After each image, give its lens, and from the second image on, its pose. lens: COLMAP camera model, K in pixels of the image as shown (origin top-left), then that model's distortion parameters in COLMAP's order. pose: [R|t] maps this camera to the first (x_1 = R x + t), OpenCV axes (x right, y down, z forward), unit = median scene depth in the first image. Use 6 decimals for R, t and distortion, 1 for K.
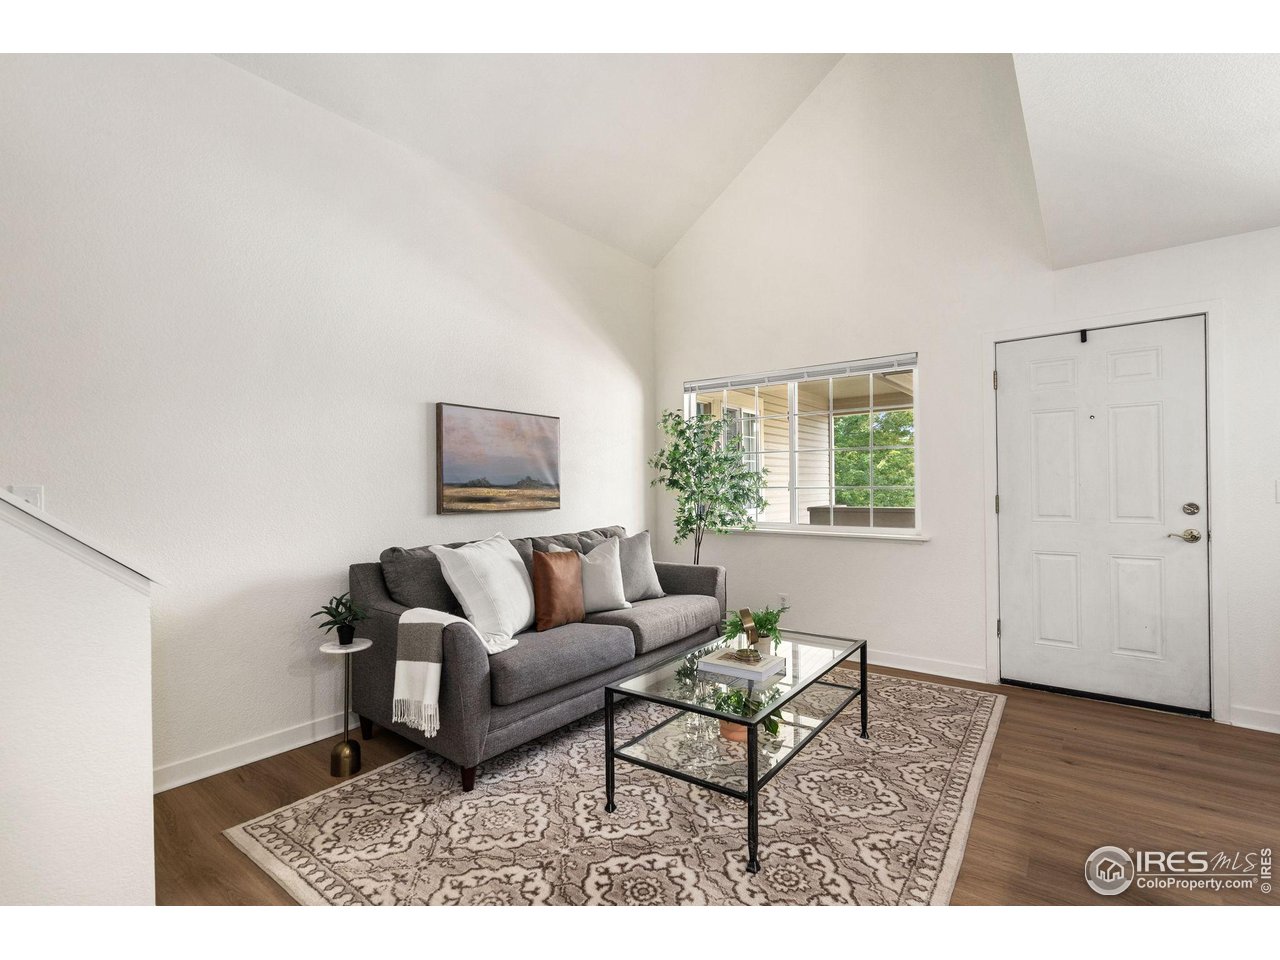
lens RADIAL K [[587.6, 0, 642.1], [0, 587.6, 482.4], [0, 0, 1]] dist [-0.002025, 0.000047]
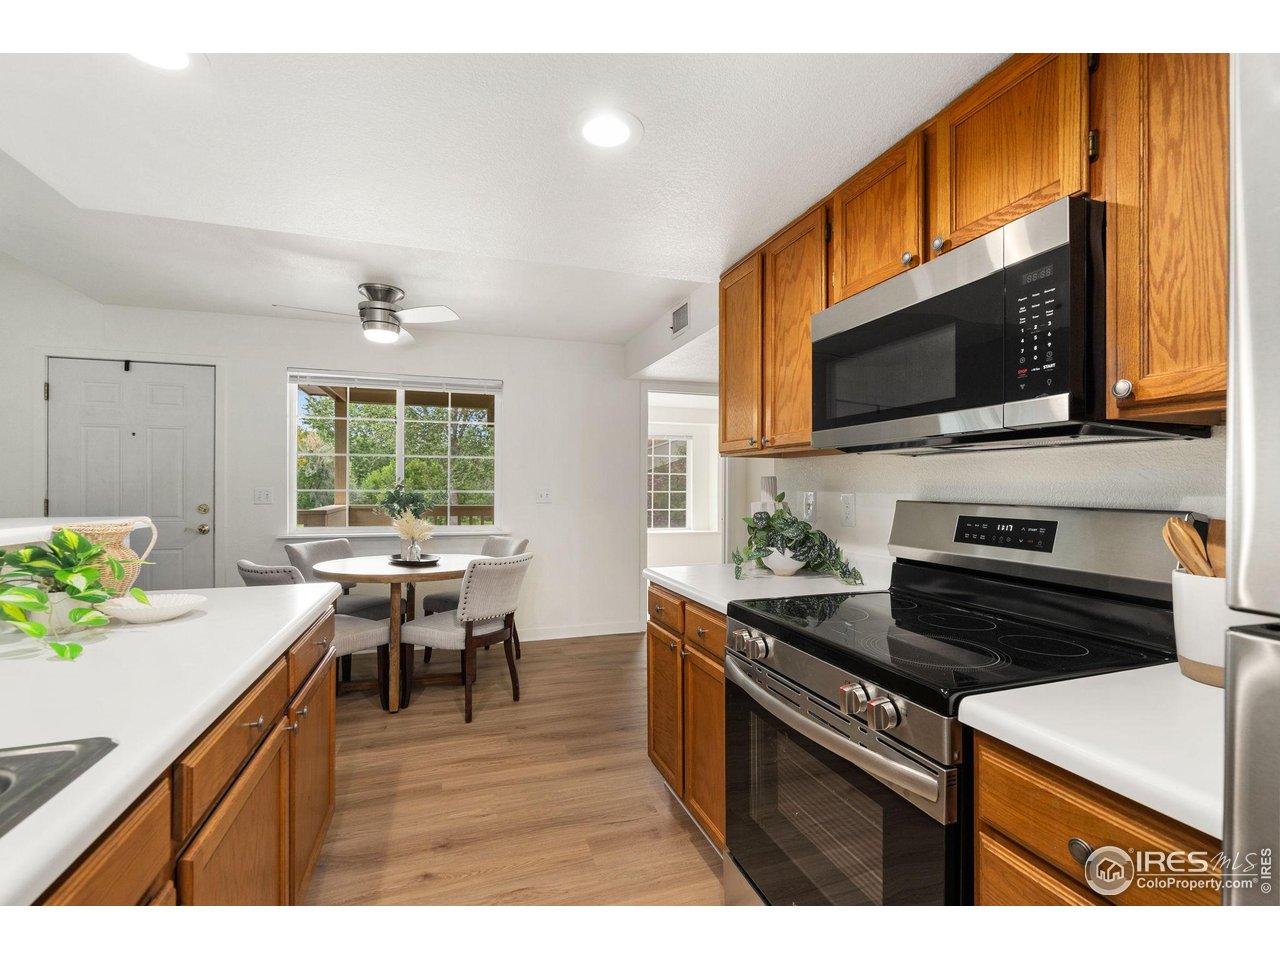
lens RADIAL K [[587.6, 0, 643.6], [0, 587.6, 483.1], [0, 0, 1]] dist [-0.002025, 0.000047]
pose [[0.568832, 0.012218, 0.822363, 0.389212], [-0.018752, 0.999822, -0.001883, -0.029999], [-0.822240, -0.014350, 0.568960, -0.563734]]
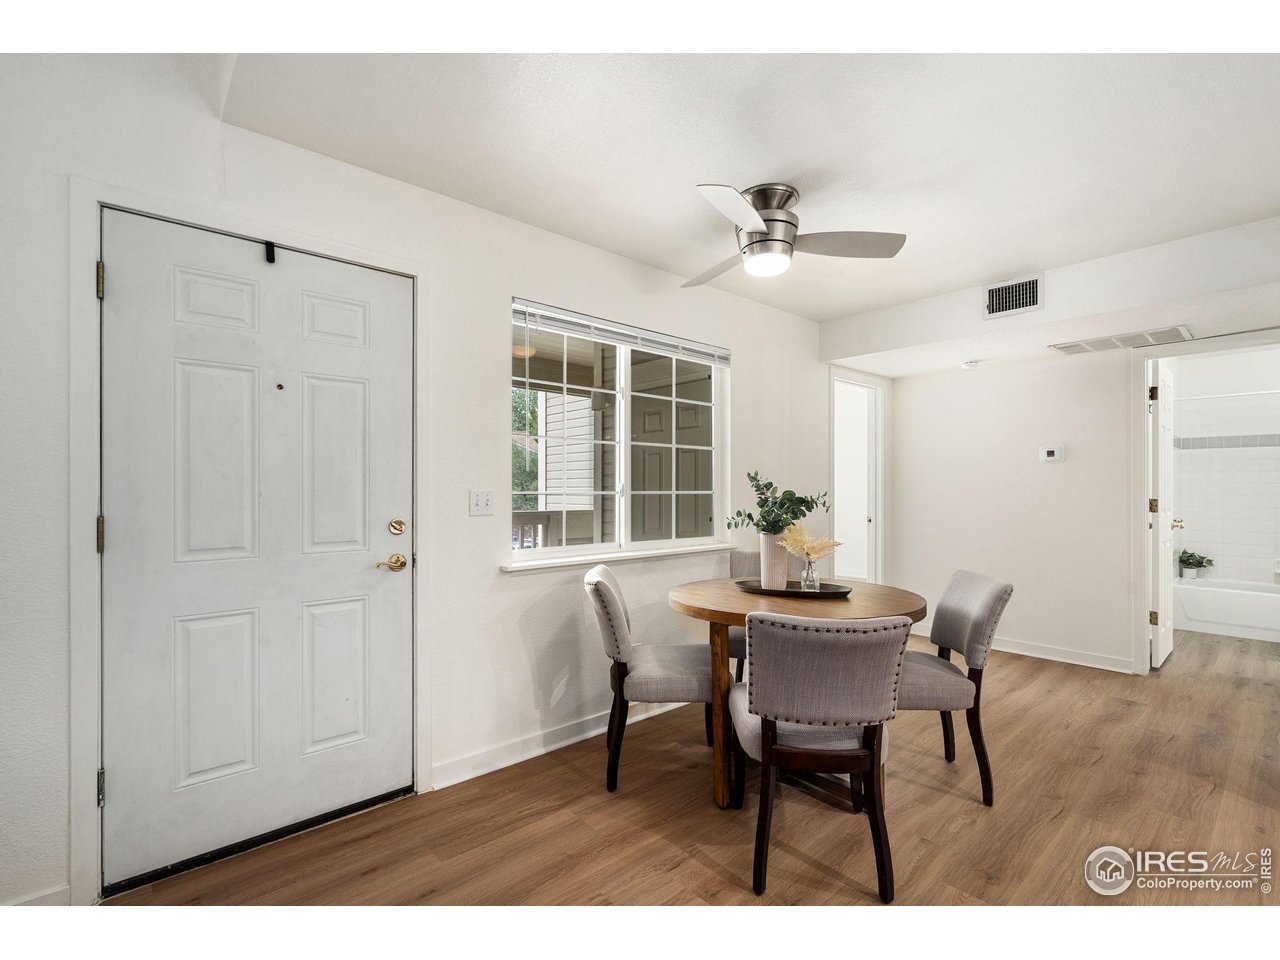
lens RADIAL K [[587.6, 0, 640.3], [0, 587.6, 486.7], [0, 0, 1]] dist [-0.002025, 0.000047]
pose [[0.192524, 0.005877, 0.981275, 0.236740], [-0.017229, 0.999848, -0.002608, -0.010171], [-0.981141, -0.016405, 0.192596, 0.520492]]
